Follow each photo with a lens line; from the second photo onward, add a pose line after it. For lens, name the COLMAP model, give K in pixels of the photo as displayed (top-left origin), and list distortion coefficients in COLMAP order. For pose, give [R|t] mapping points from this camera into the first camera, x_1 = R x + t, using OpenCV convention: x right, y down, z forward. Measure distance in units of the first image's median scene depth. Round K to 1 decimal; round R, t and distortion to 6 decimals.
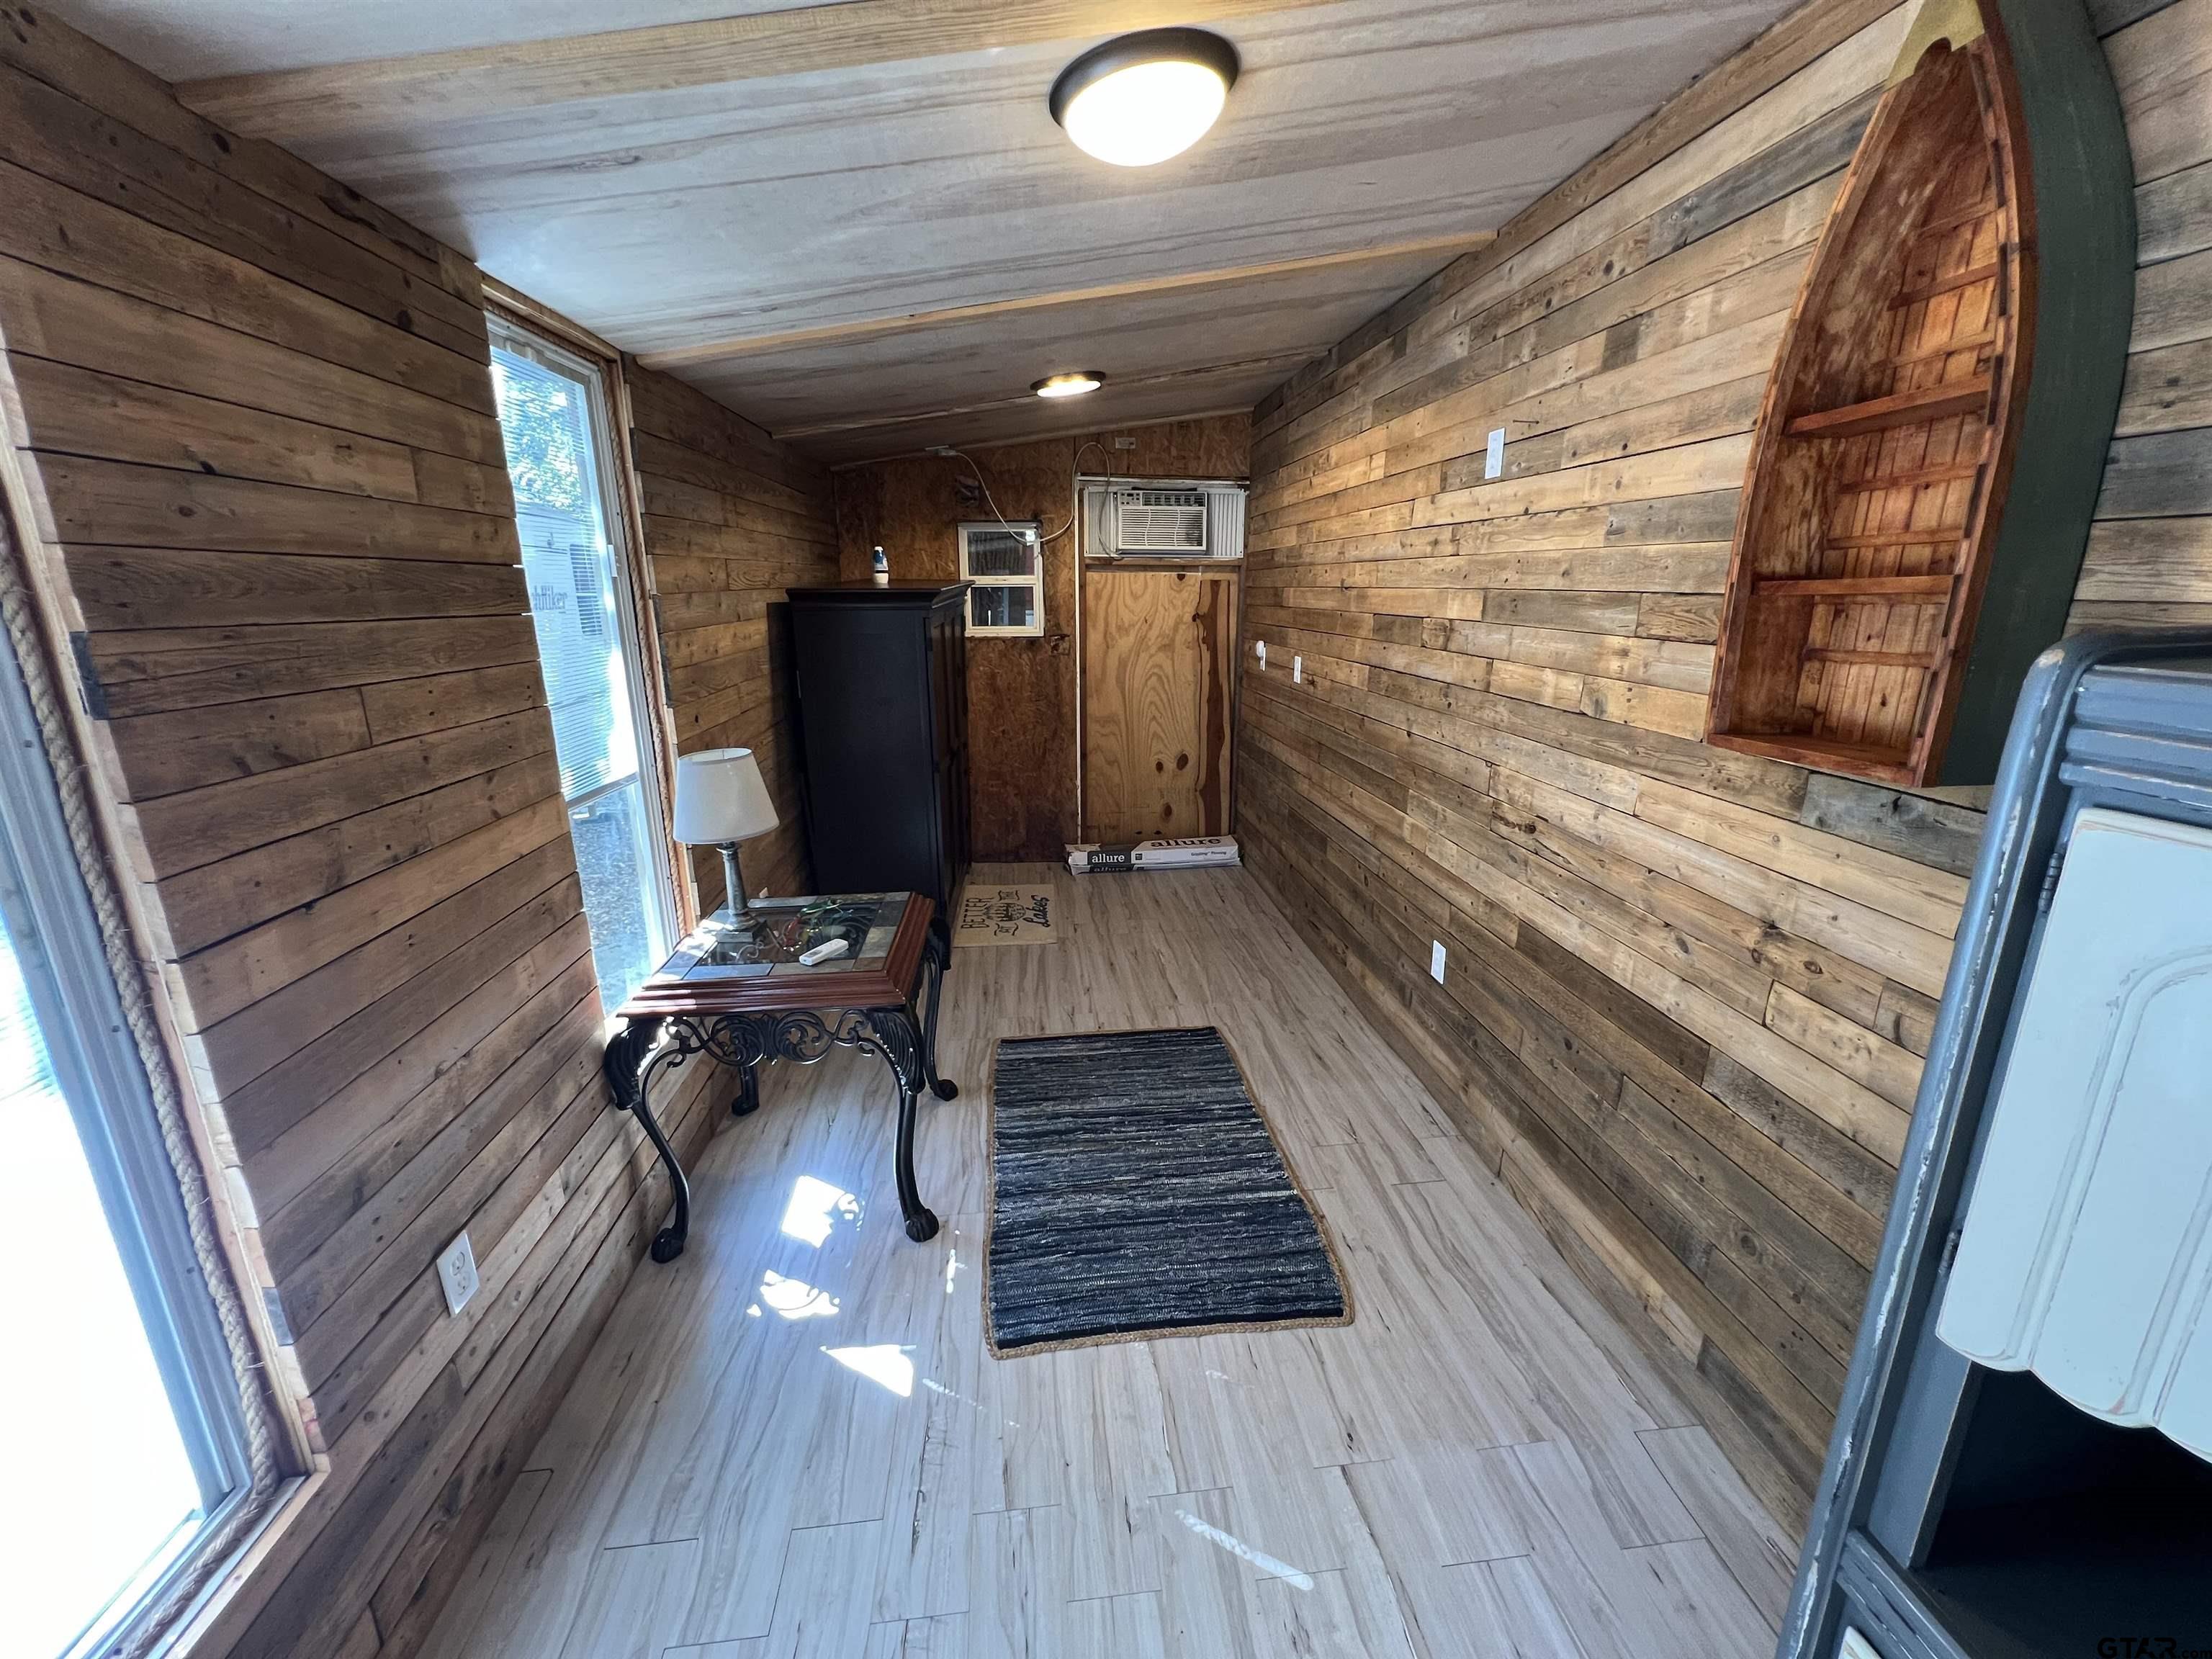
lens RADIAL K [[897.8, 0, 1102.5], [0, 897.8, 827.8], [0, 0, 1]] dist [0.011377, 0.000001]
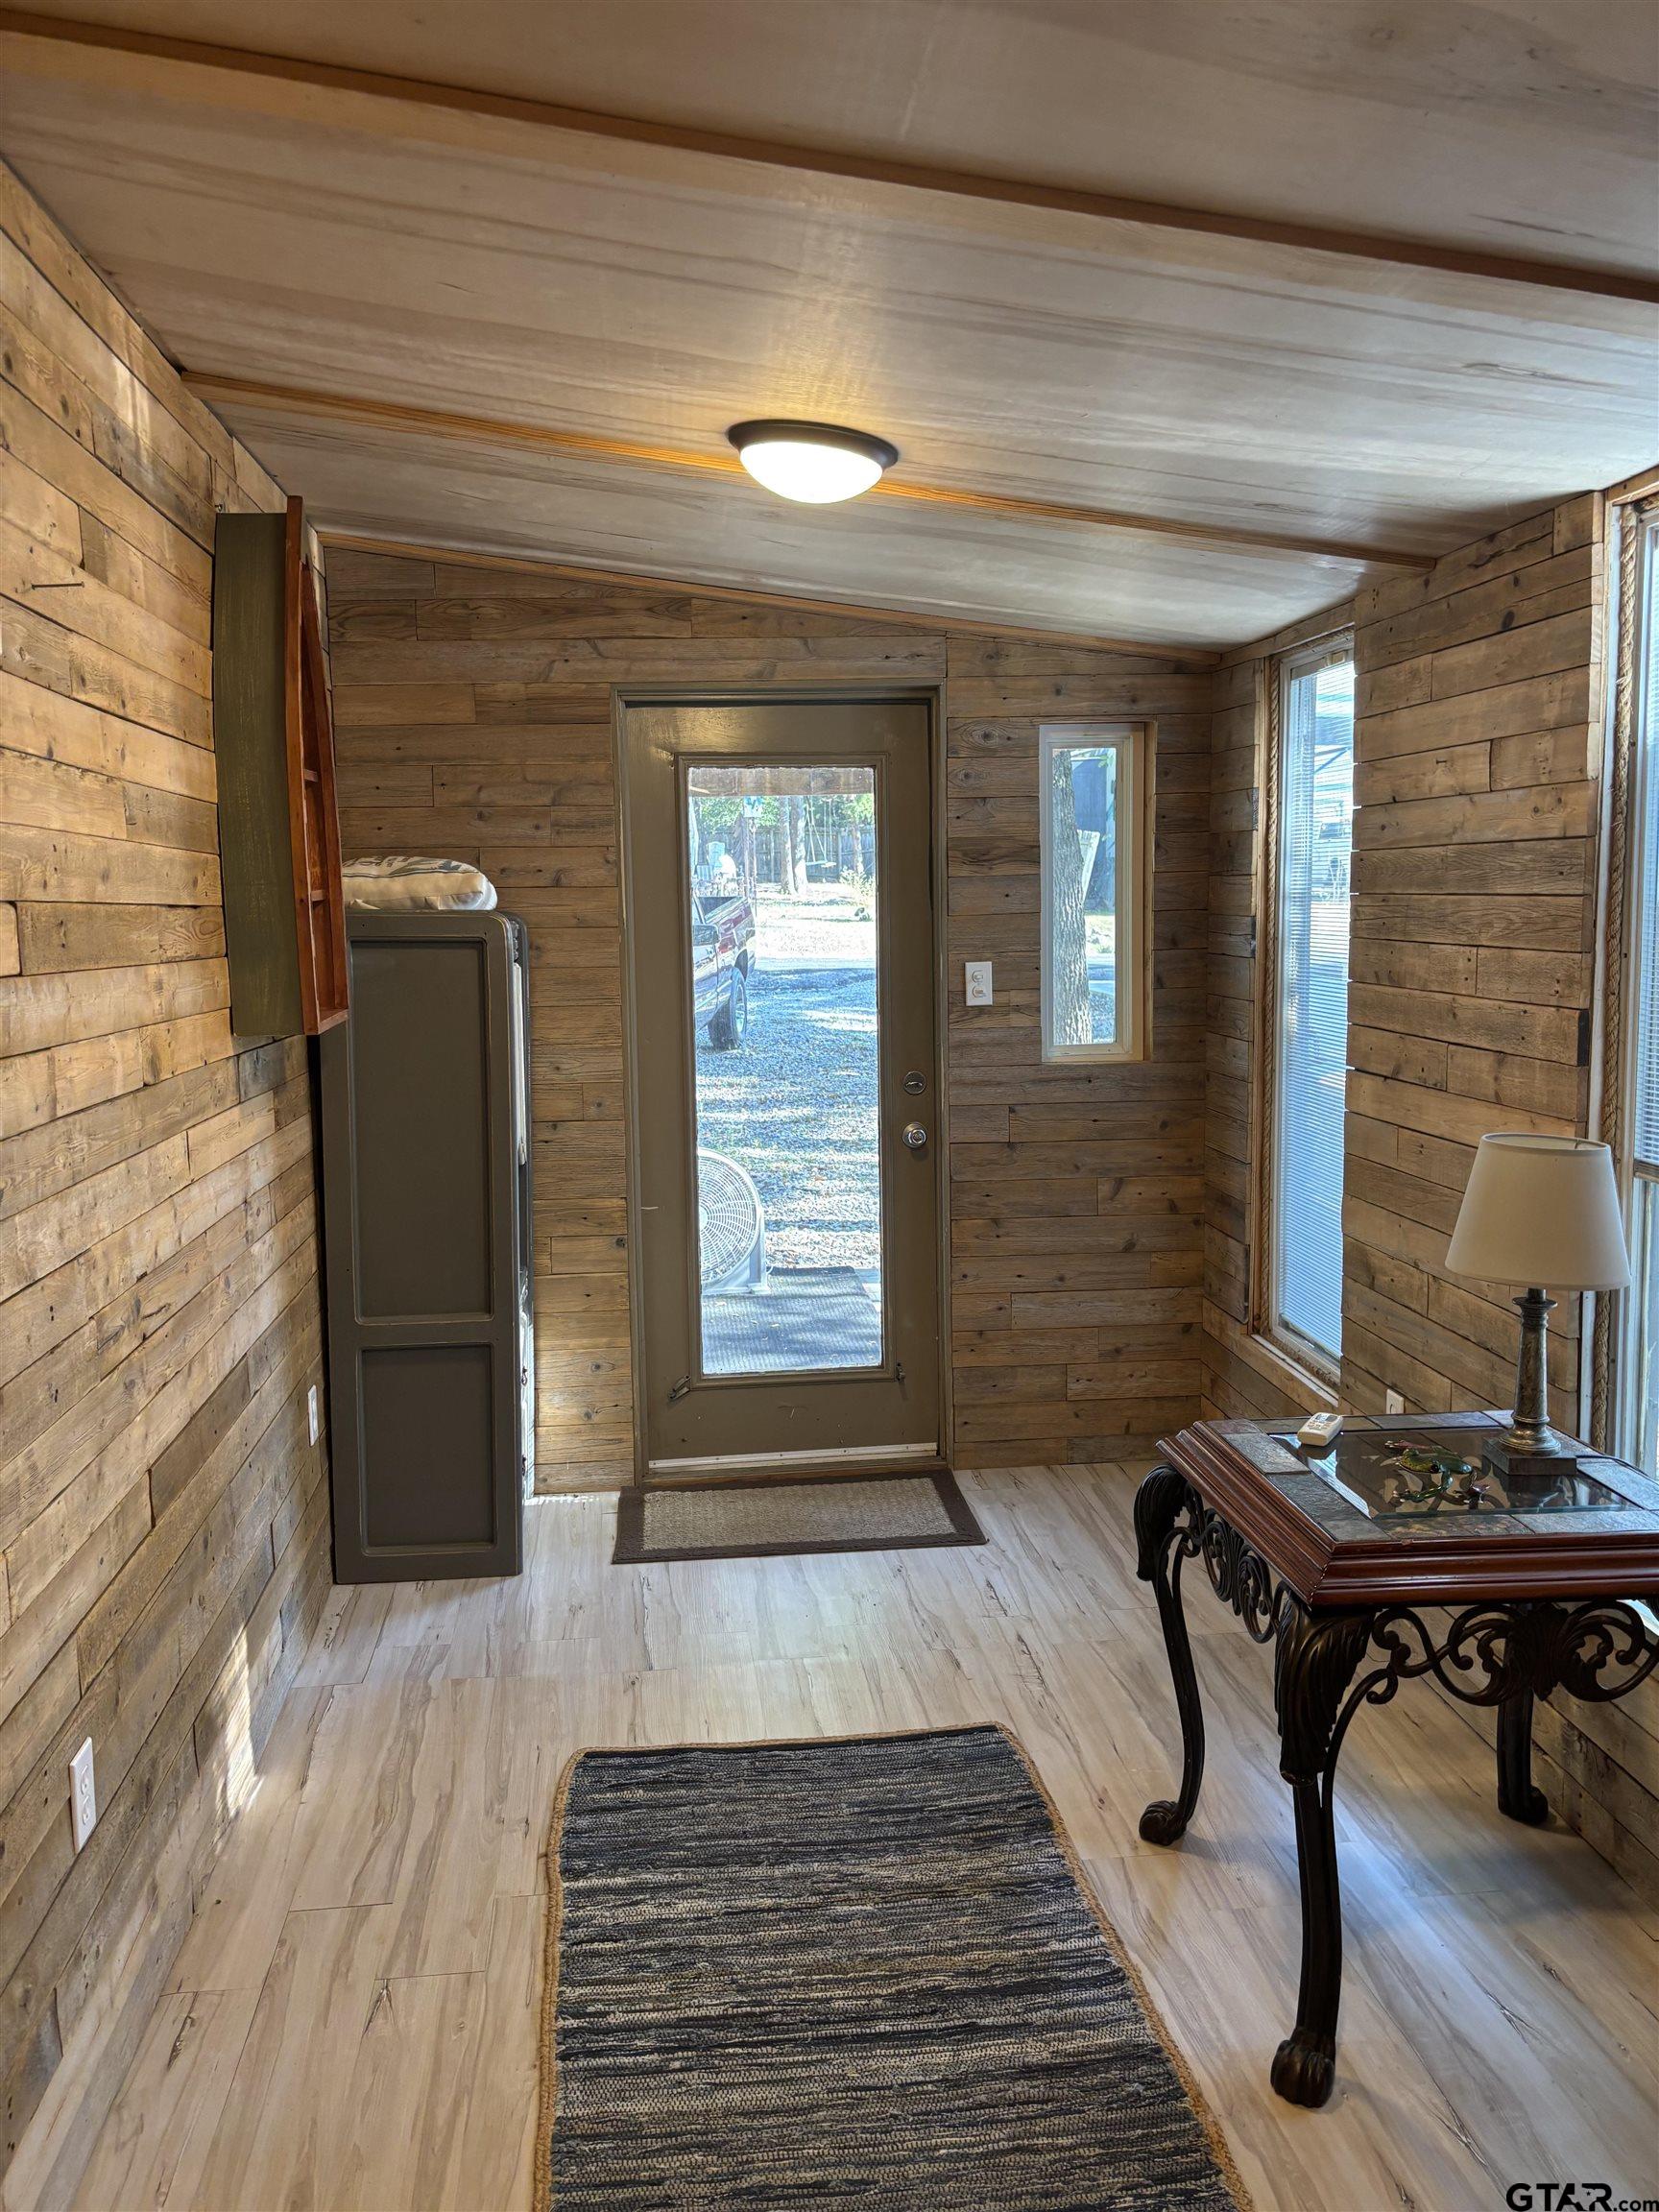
lens RADIAL K [[1691.1, 0, 825.6], [0, 1691.1, 1100.5], [0, 0, 1]] dist [0.035210, -0.029838]
pose [[-0.999465, 0.027641, -0.017490, 0.048979], [0.019194, 0.928570, 0.370661, -0.483010], [0.026486, 0.370127, -0.928604, 1.852232]]
